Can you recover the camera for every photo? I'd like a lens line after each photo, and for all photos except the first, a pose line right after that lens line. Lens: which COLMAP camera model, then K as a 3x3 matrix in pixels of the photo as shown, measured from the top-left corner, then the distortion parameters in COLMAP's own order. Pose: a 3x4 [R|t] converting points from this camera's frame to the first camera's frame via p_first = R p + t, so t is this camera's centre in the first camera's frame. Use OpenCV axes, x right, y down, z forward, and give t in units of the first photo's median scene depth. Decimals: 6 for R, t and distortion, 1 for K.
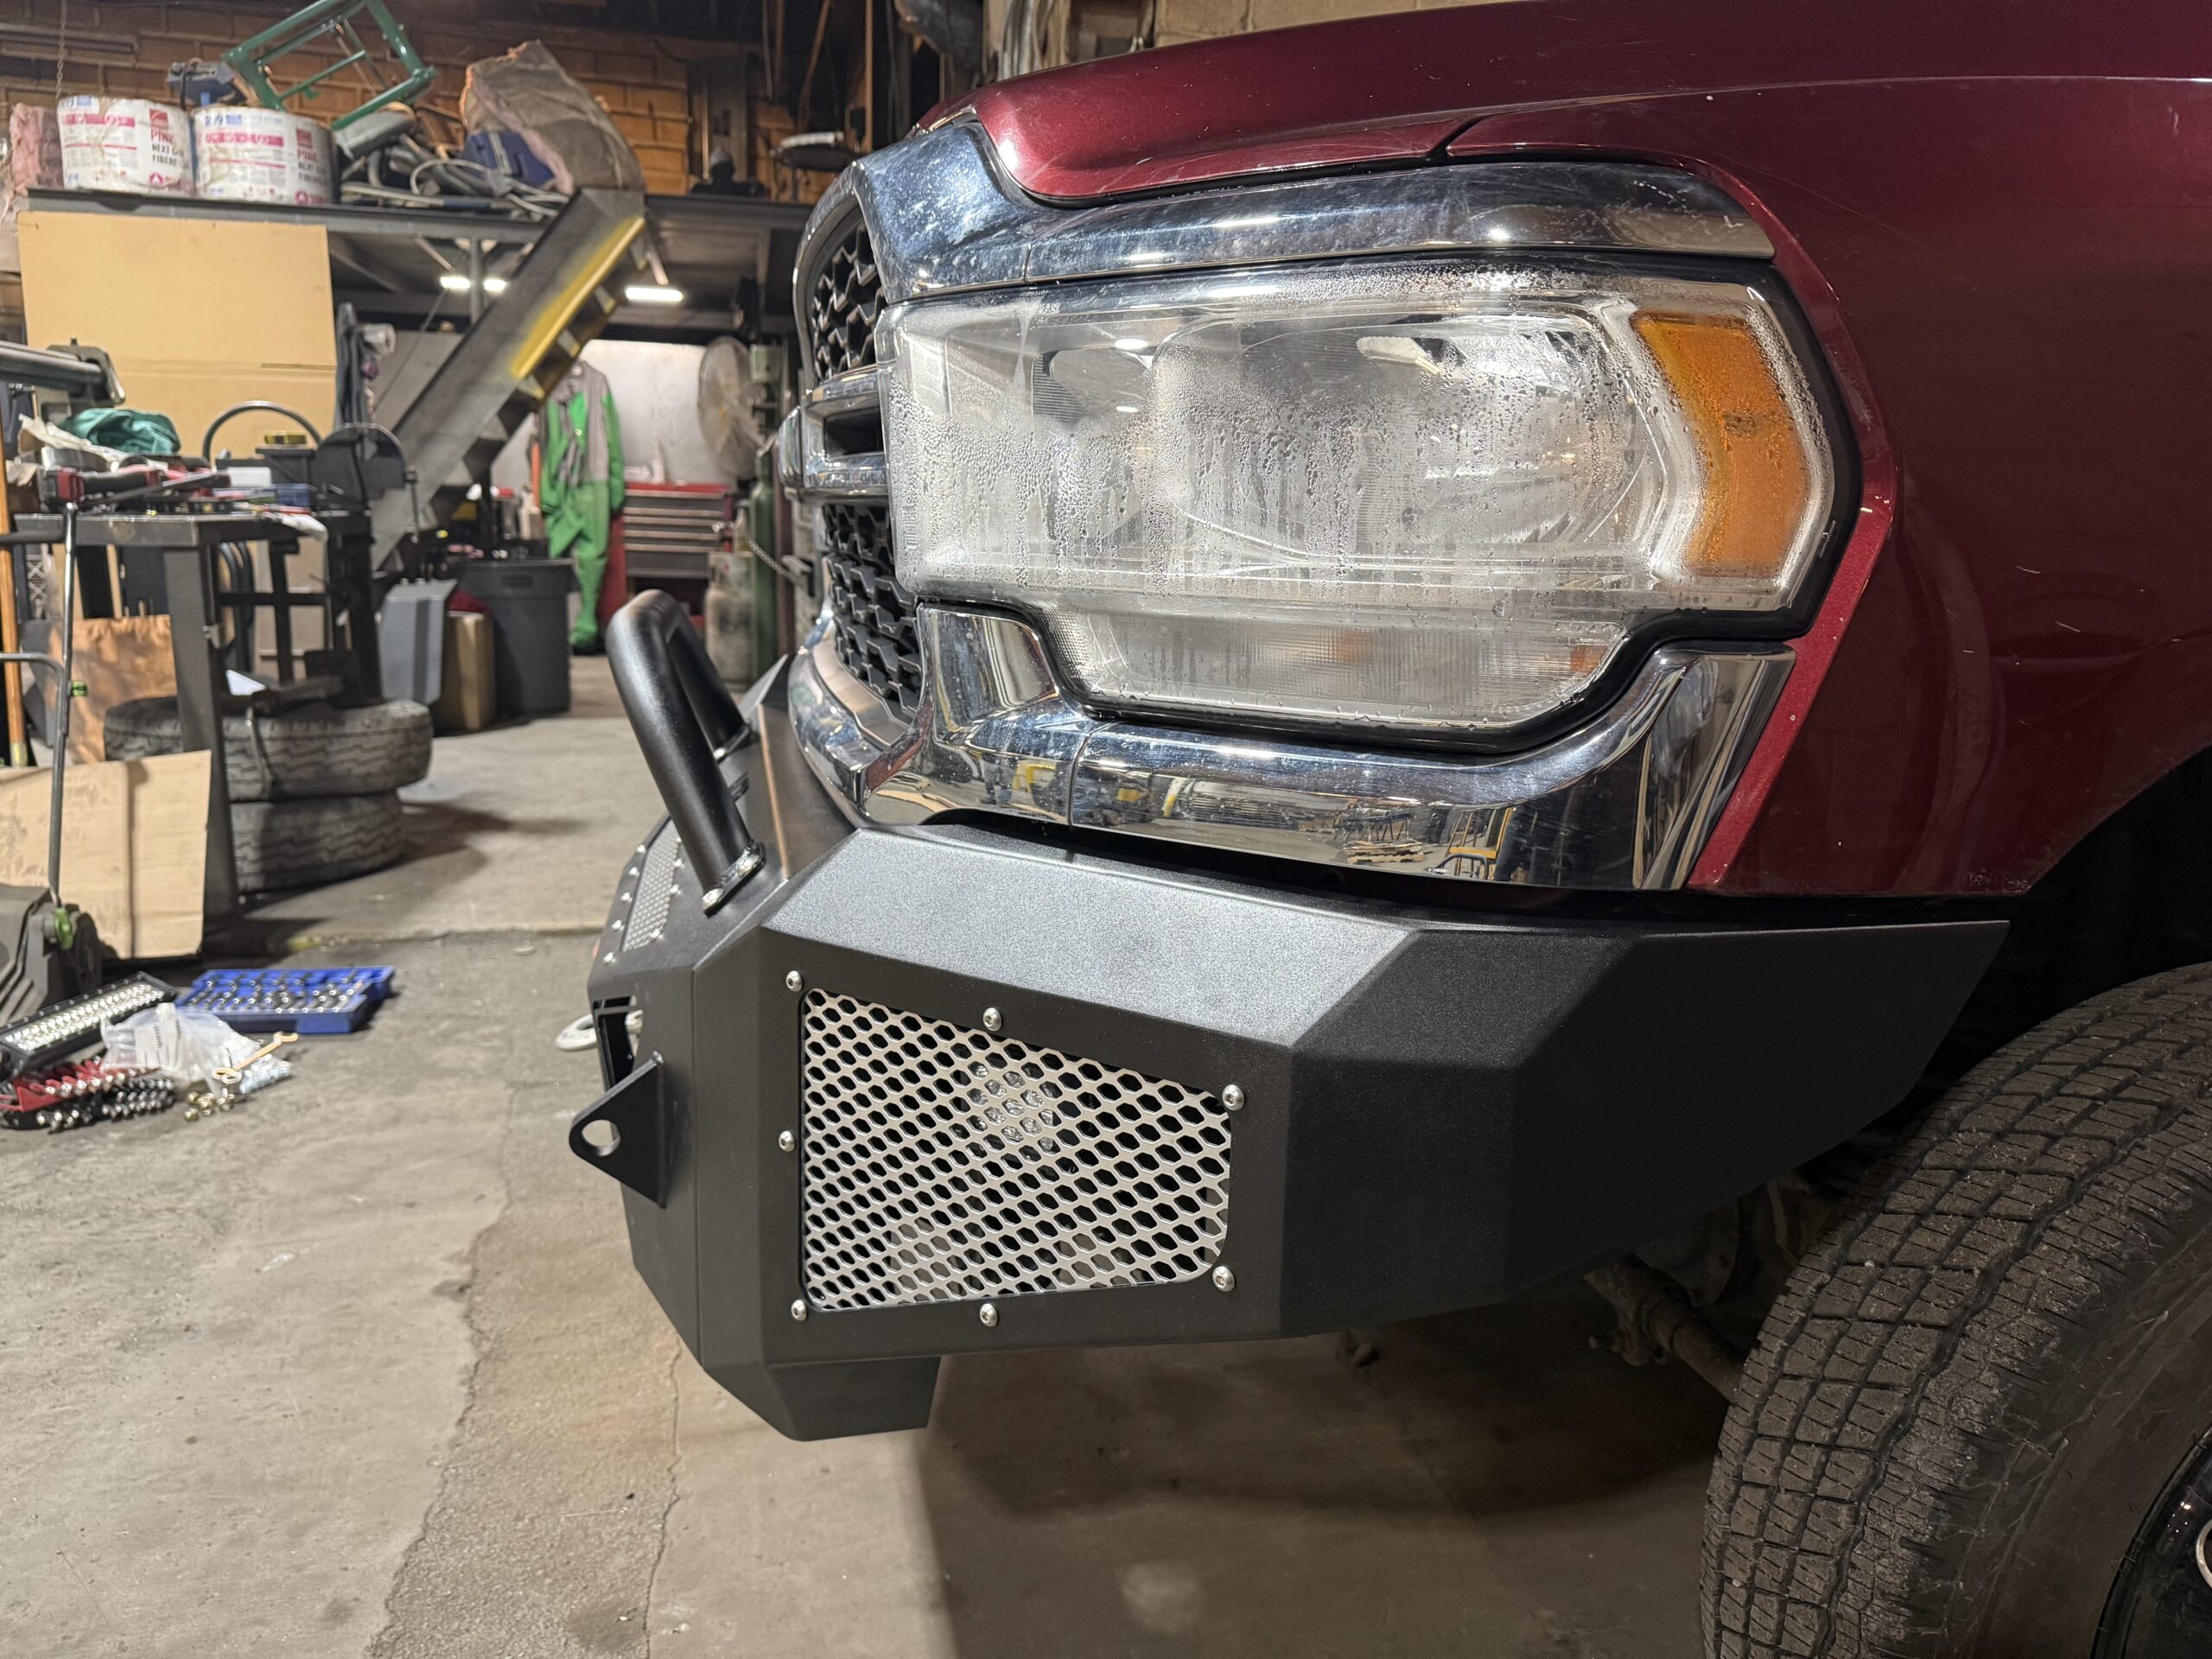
lens RADIAL K [[1528.9, 0, 1176.7], [0, 1528.9, 831.8], [0, 0, 1]] dist [0.061961, -0.054872]
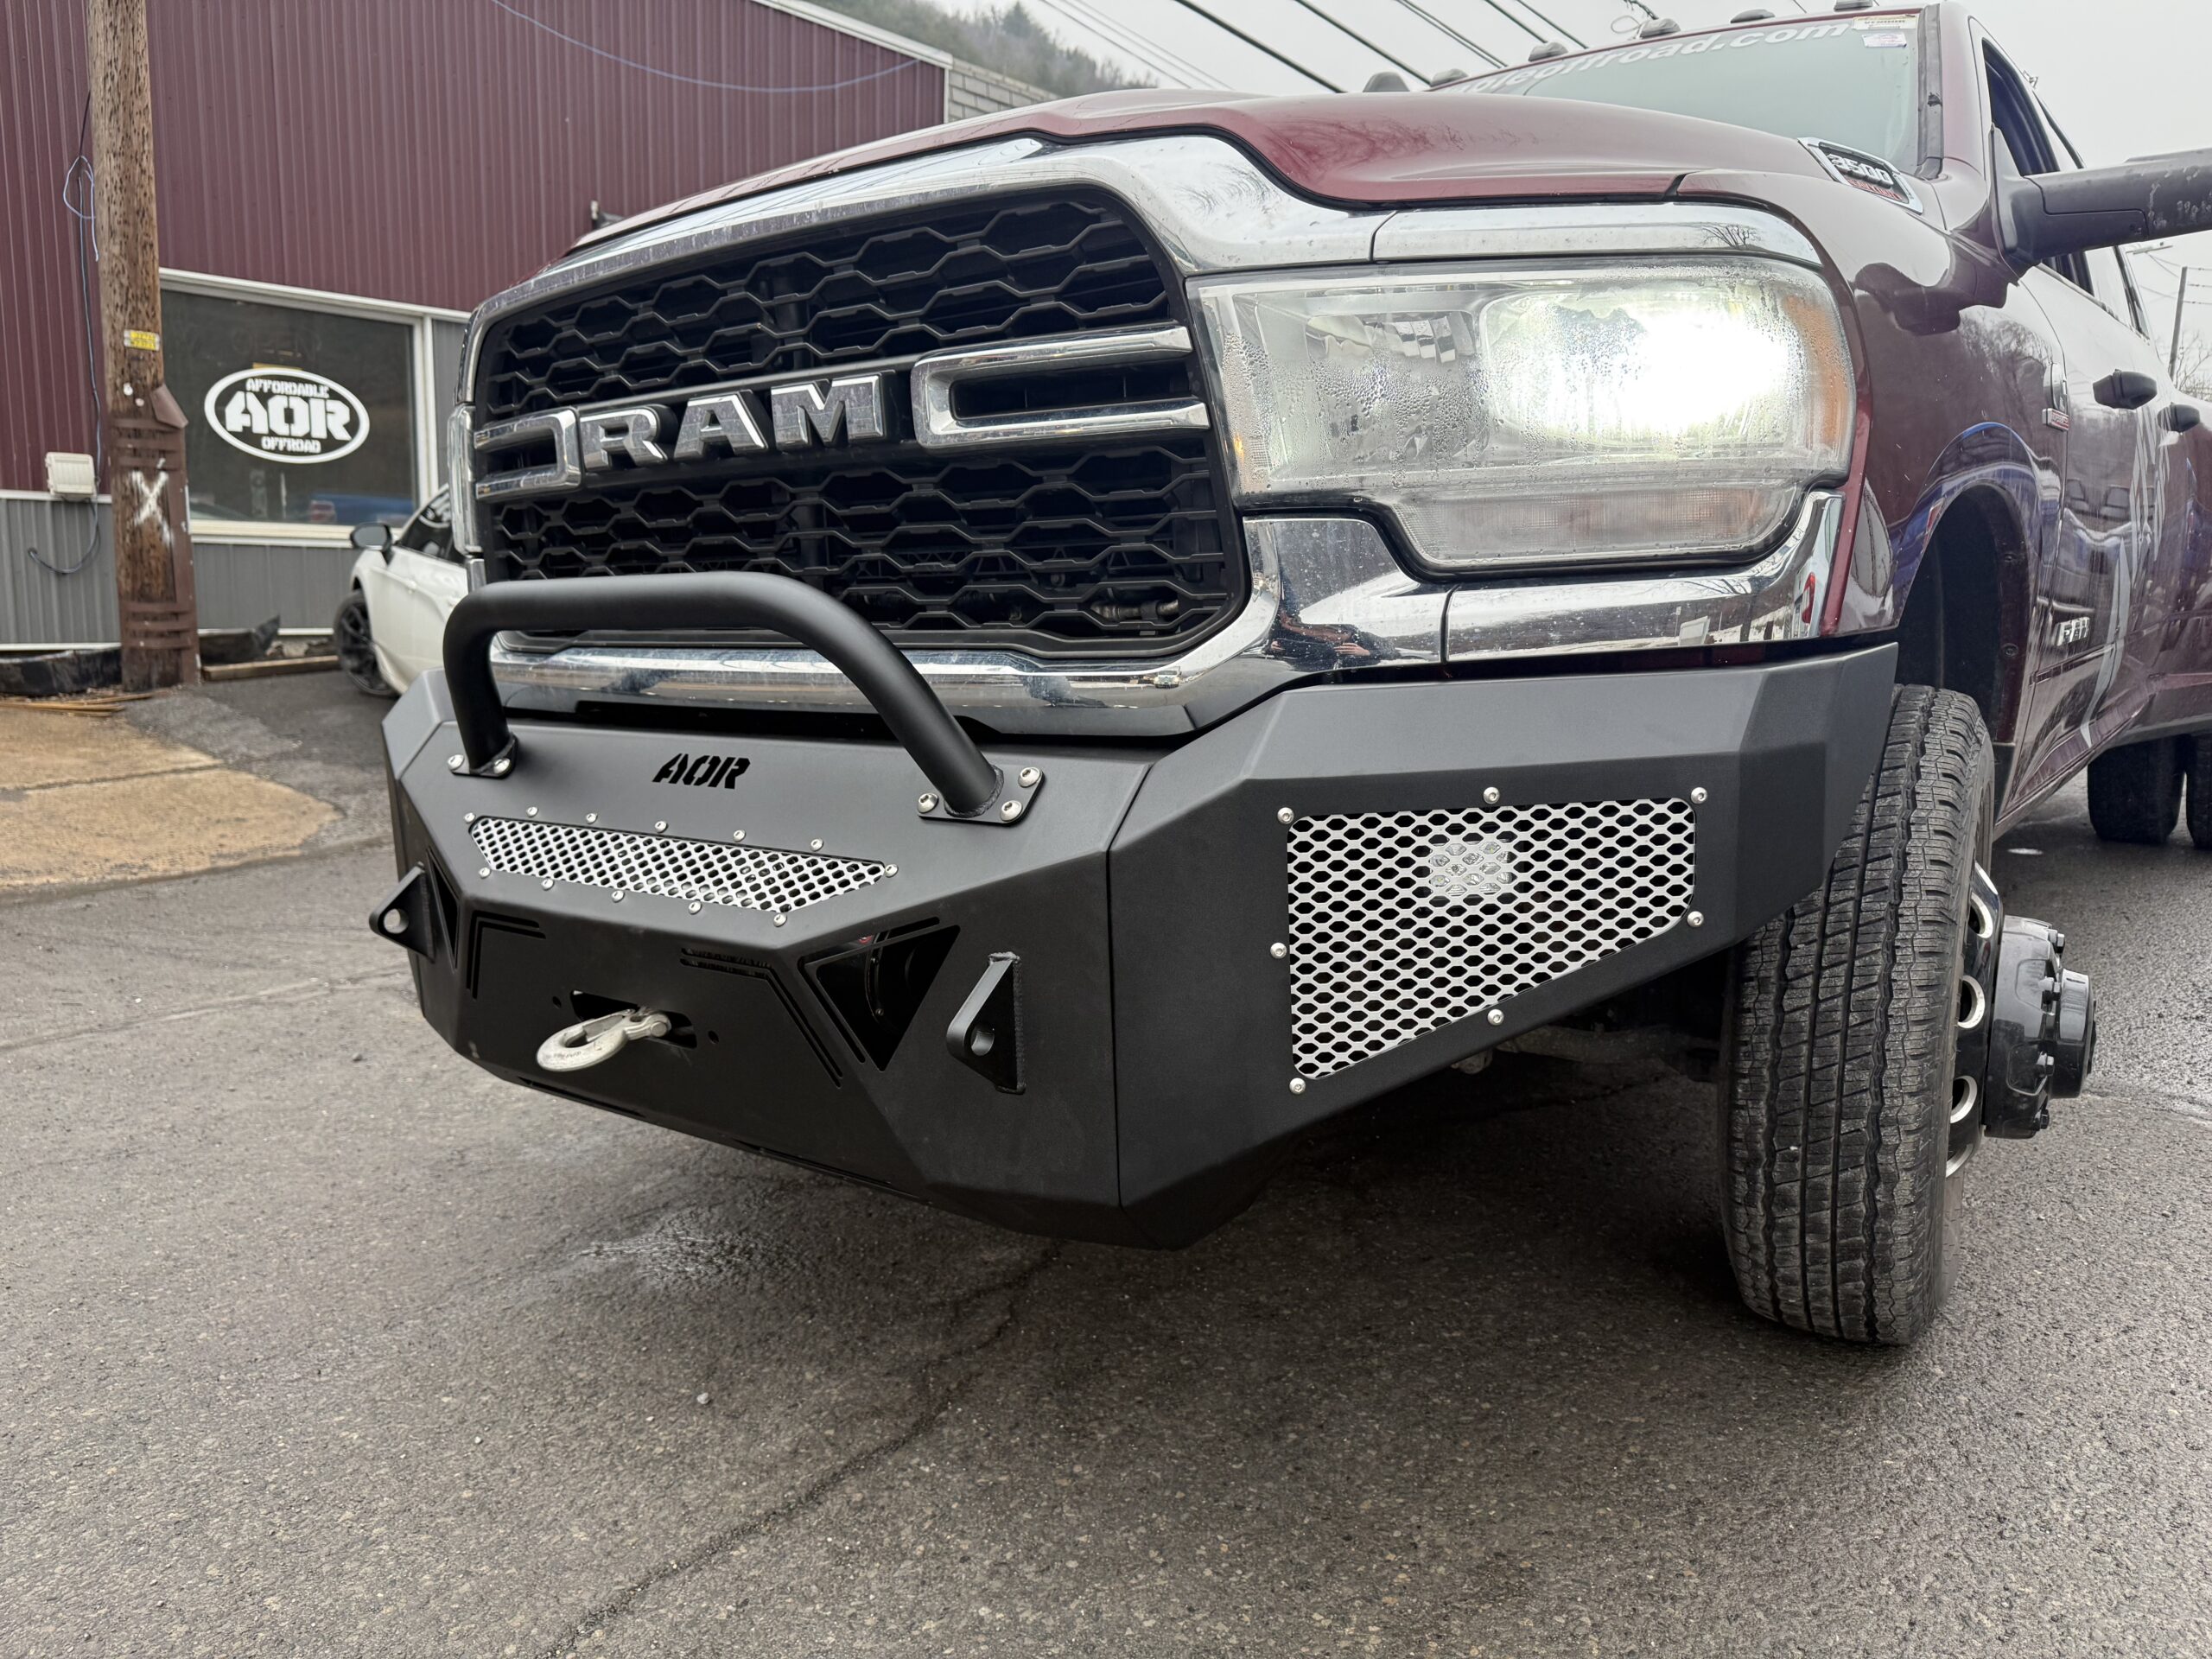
lens RADIAL K [[1568.3, 0, 1104.9], [0, 1568.3, 818.8], [0, 0, 1]] dist [0.081886, -0.094100]
pose [[0.798916, -0.161373, 0.579389, -1.141213], [0.178609, 0.983531, 0.027653, 0.039511], [-0.574310, 0.081391, 0.814582, 0.047619]]
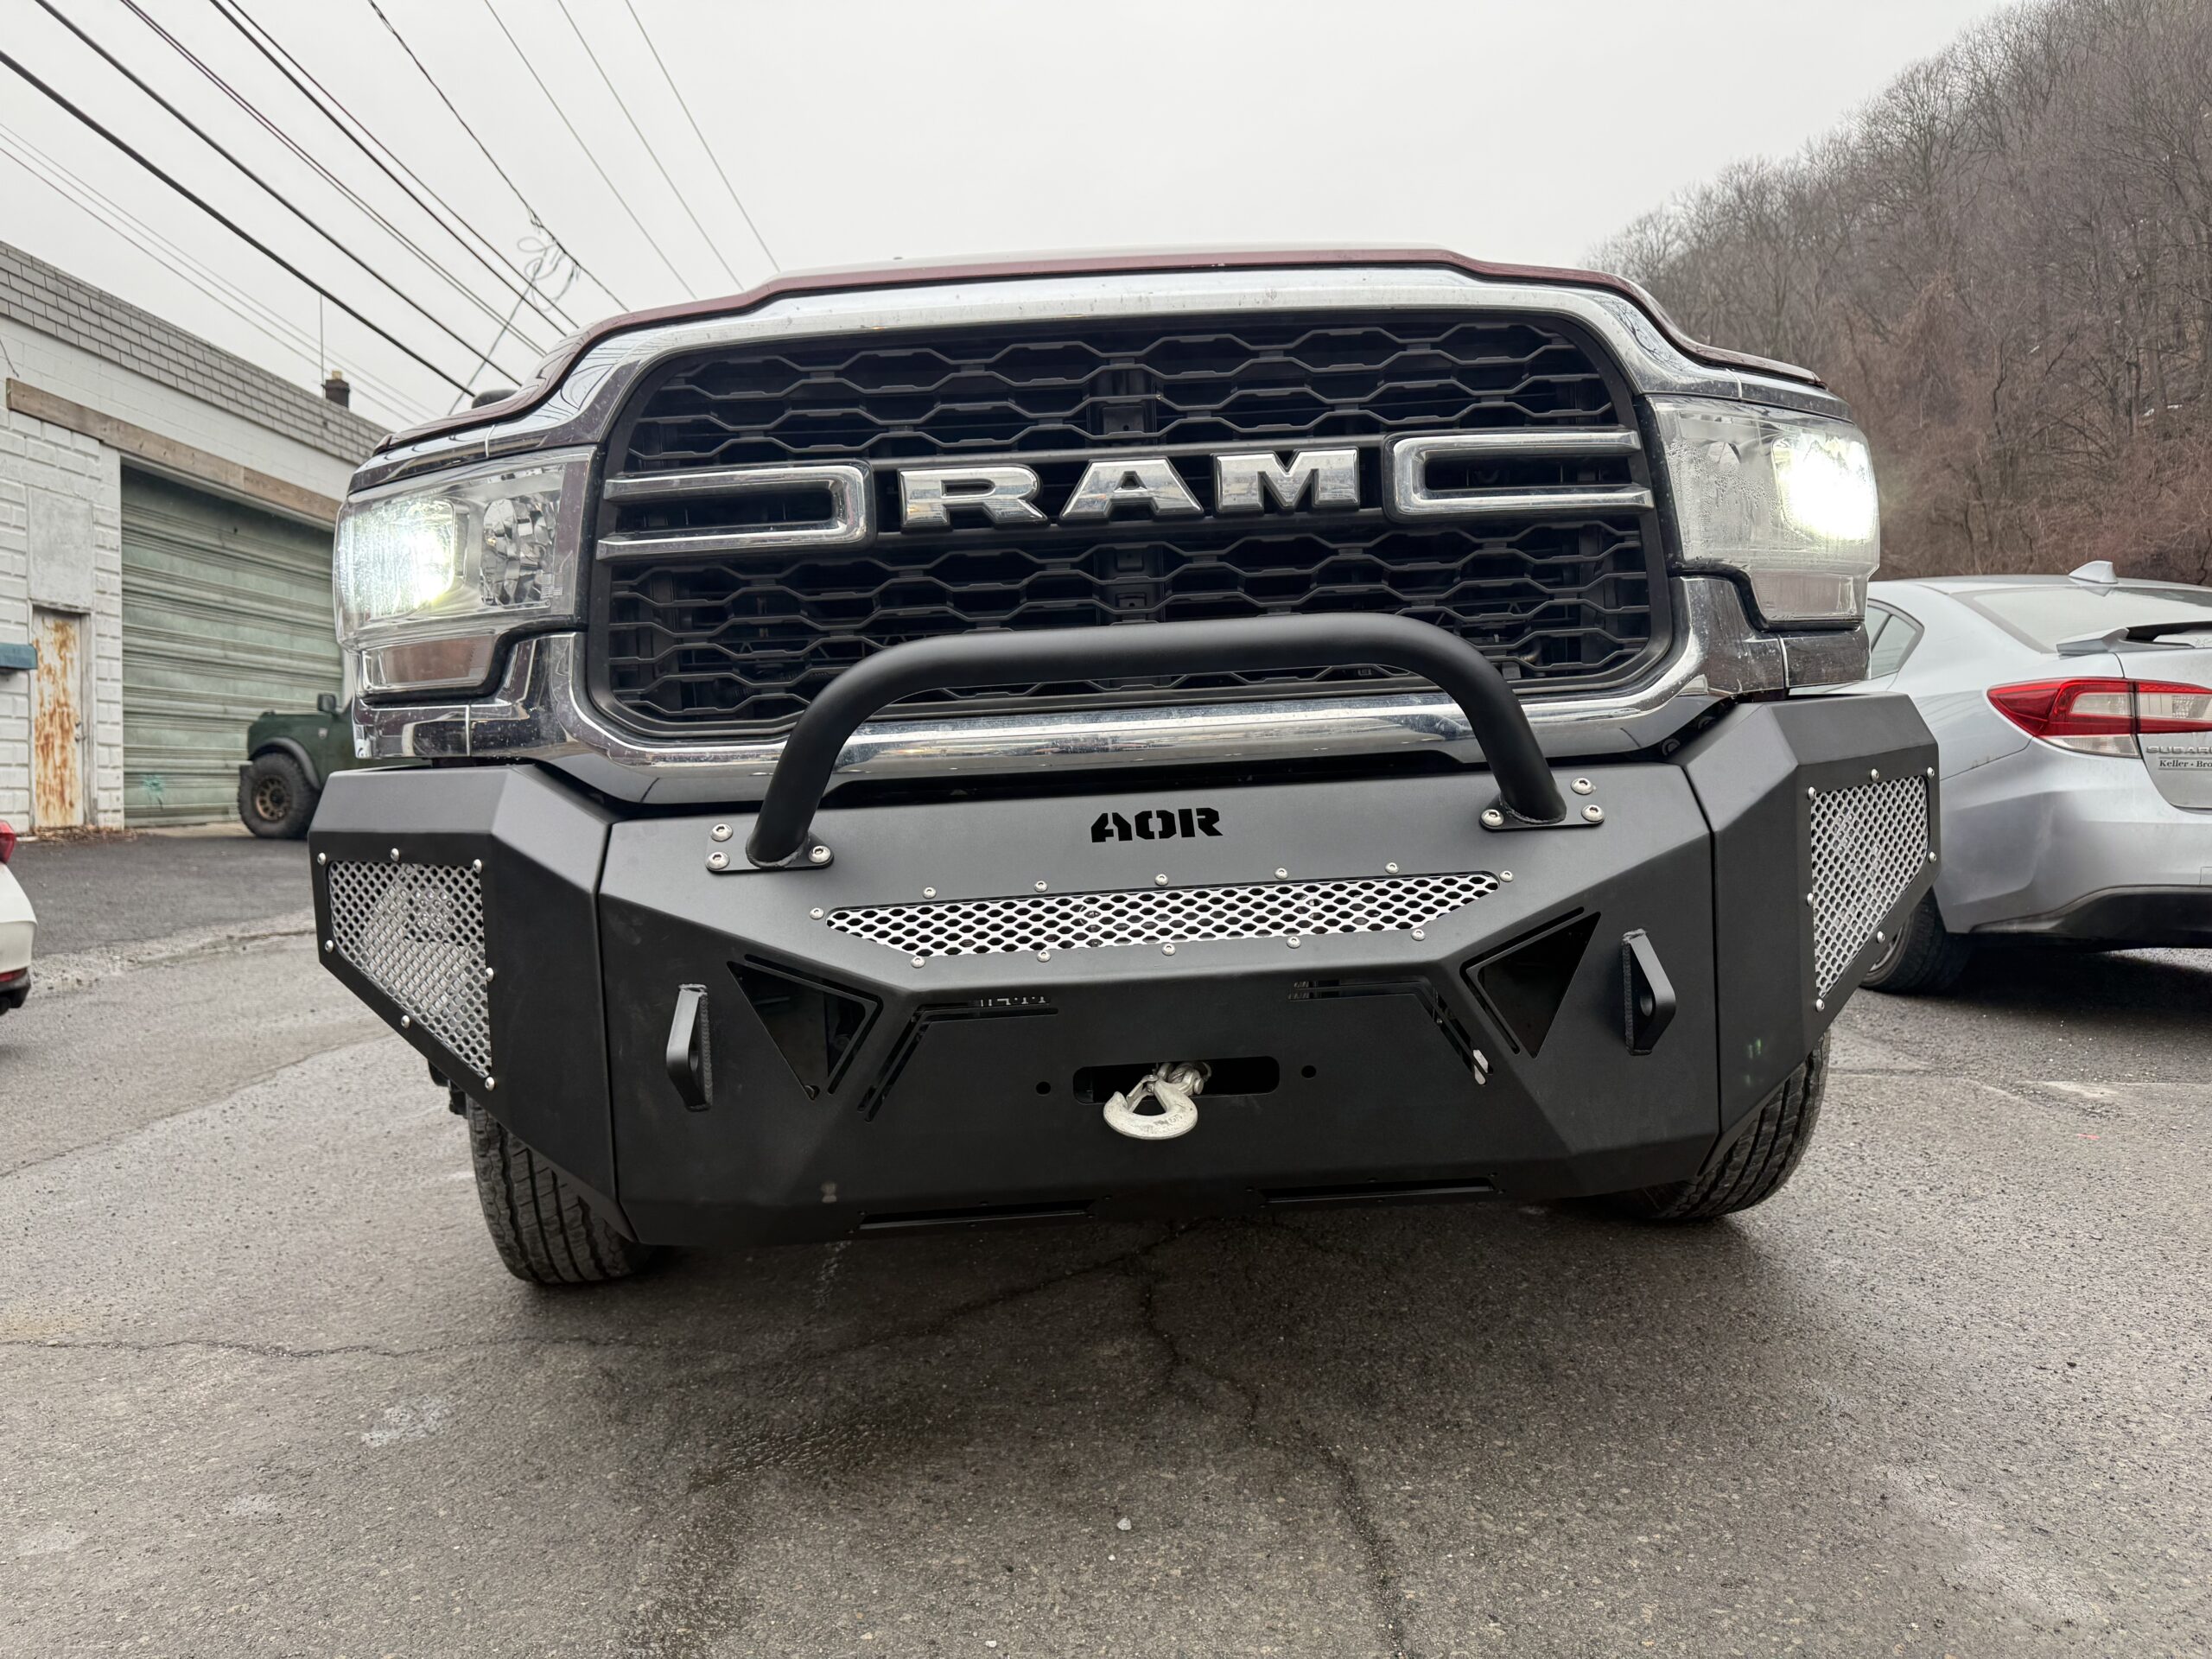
lens RADIAL K [[1570.9, 0, 1091.4], [0, 1570.9, 803.3], [0, 0, 1]] dist [0.121084, -0.221552]
pose [[0.230593, -0.104369, 0.967437, -2.139988], [0.241971, 0.969150, 0.046879, -0.162992], [-0.942484, 0.223282, 0.248734, 1.345457]]
